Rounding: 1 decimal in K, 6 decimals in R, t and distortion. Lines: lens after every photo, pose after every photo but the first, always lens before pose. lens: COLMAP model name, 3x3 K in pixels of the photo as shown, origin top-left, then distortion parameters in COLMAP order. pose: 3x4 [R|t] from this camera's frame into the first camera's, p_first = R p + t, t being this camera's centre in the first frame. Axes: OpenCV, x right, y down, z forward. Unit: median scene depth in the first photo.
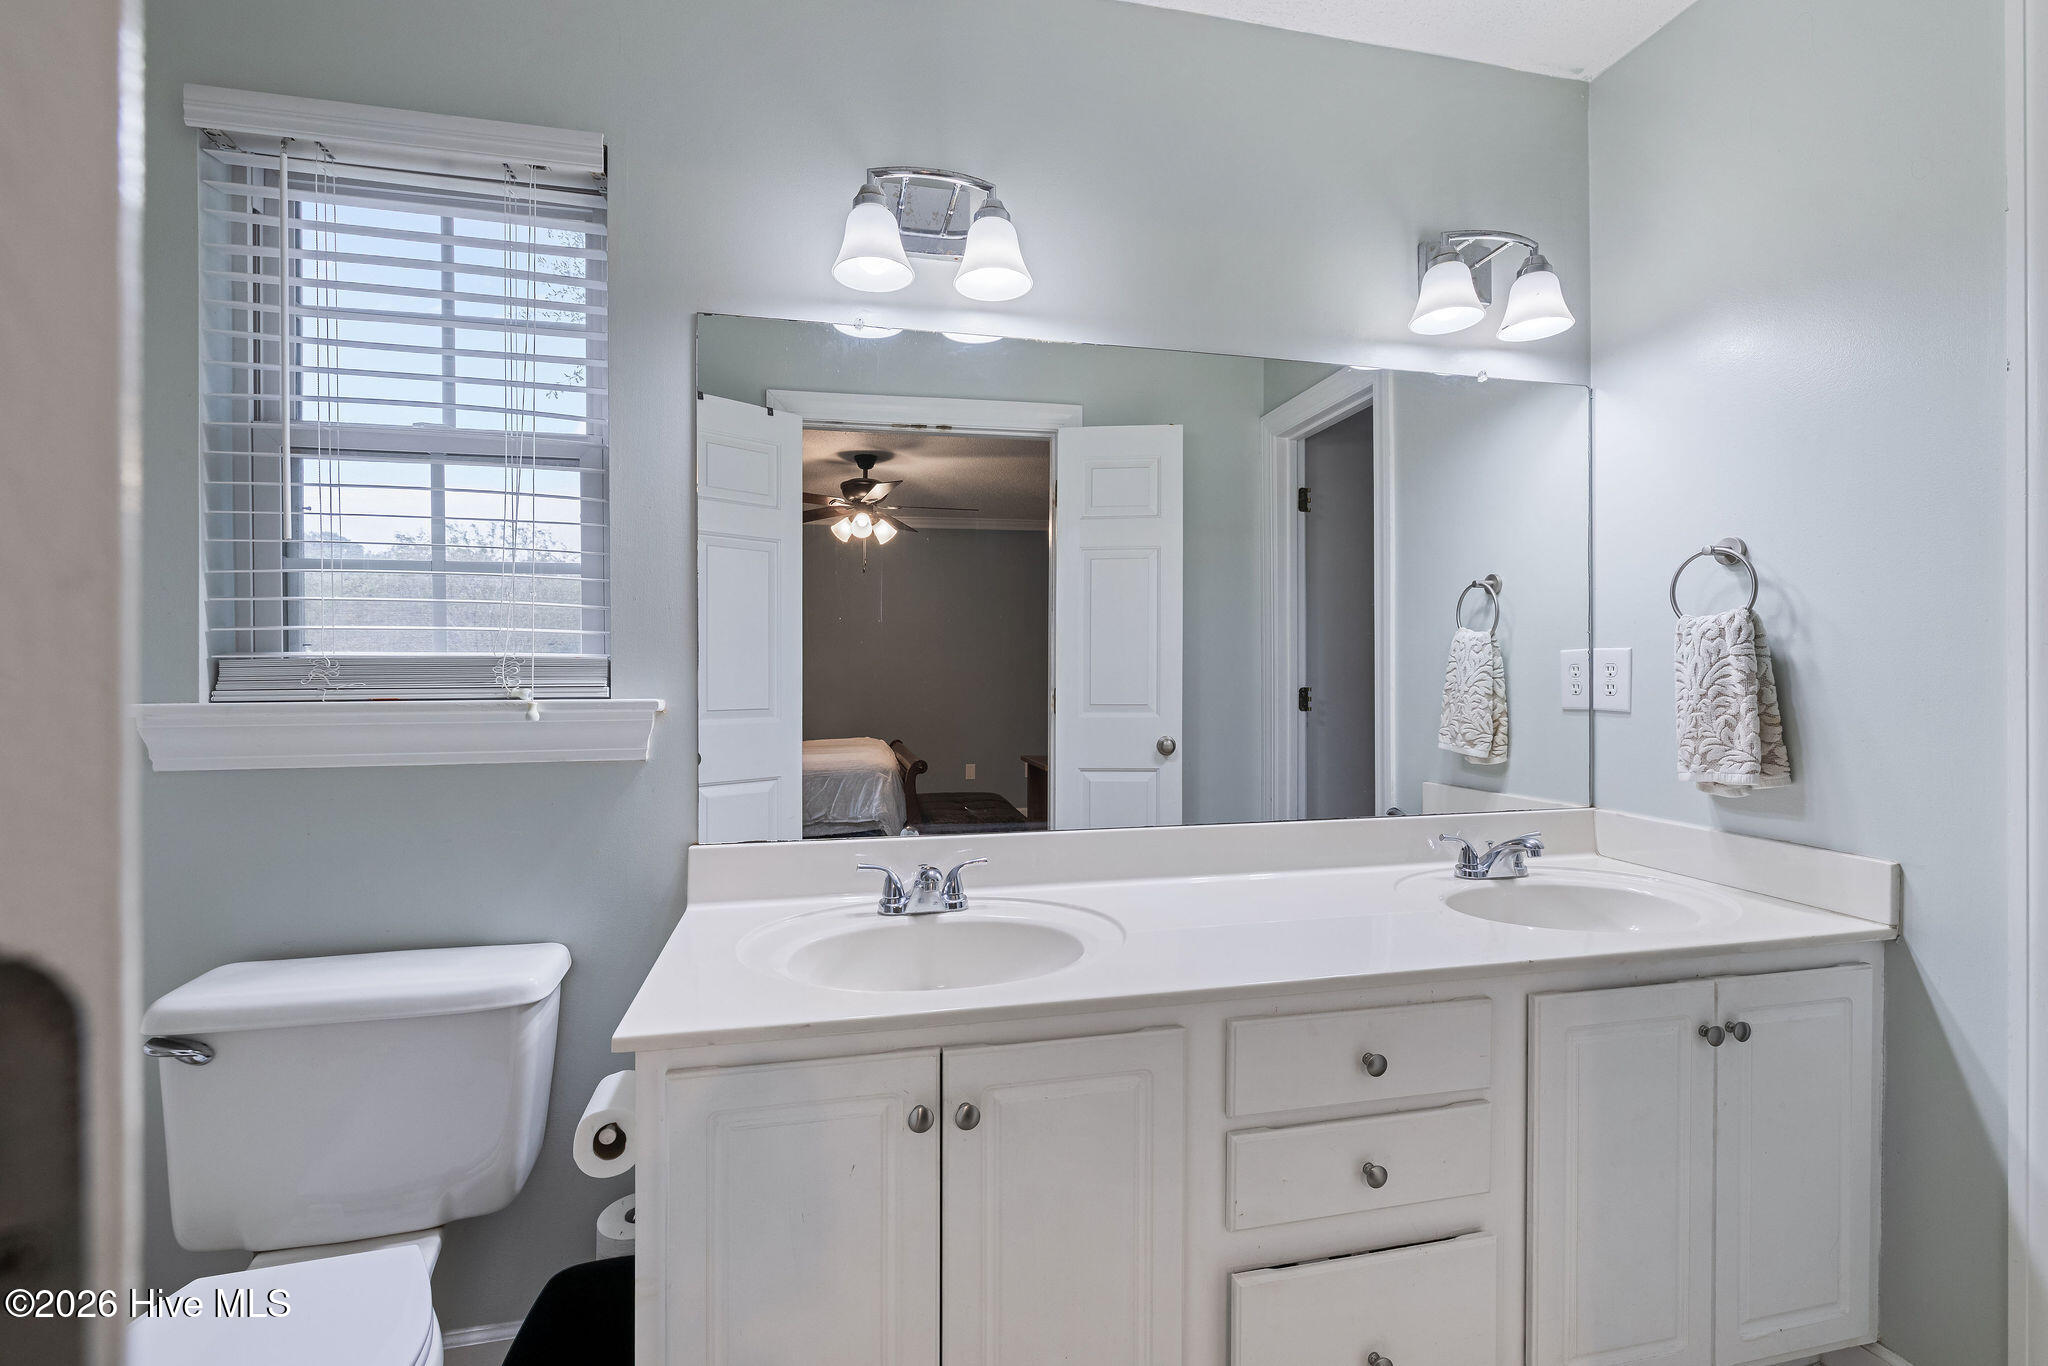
lens RADIAL K [[889.4, 0, 1018.2], [0, 889.4, 685.5], [0, 0, 1]] dist [-0.001277, -0.000230]
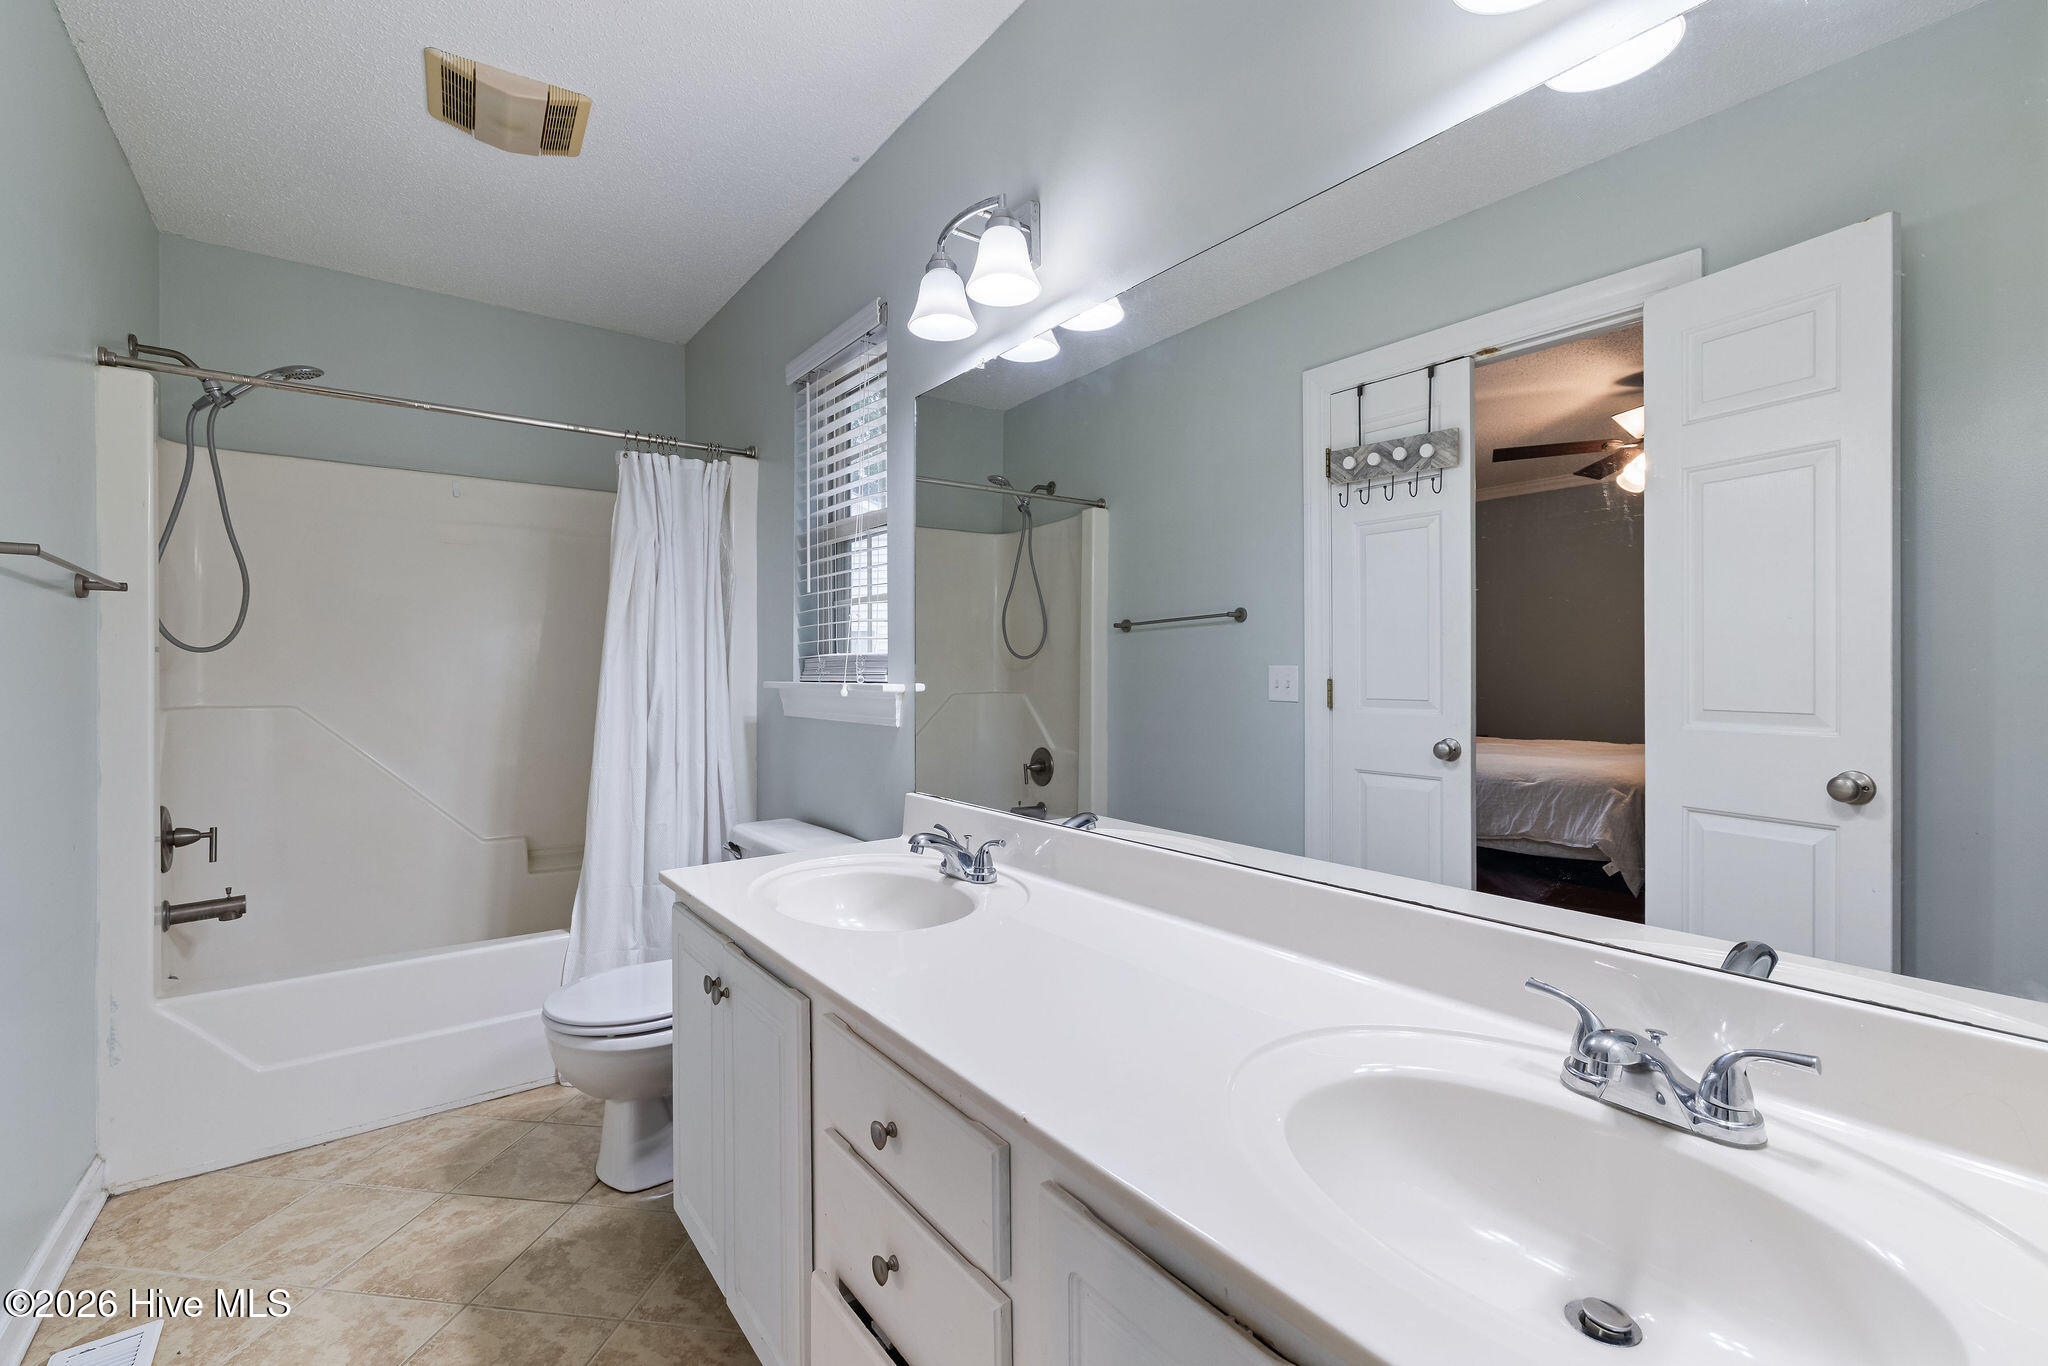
lens RADIAL K [[889.4, 0, 1026.5], [0, 889.4, 674.1], [0, 0, 1]] dist [-0.001277, -0.000230]
pose [[0.436443, 0.007432, -0.899701, 0.449309], [-0.008126, 0.999958, 0.004319, -0.003363], [0.899695, 0.005426, 0.436485, 0.277019]]
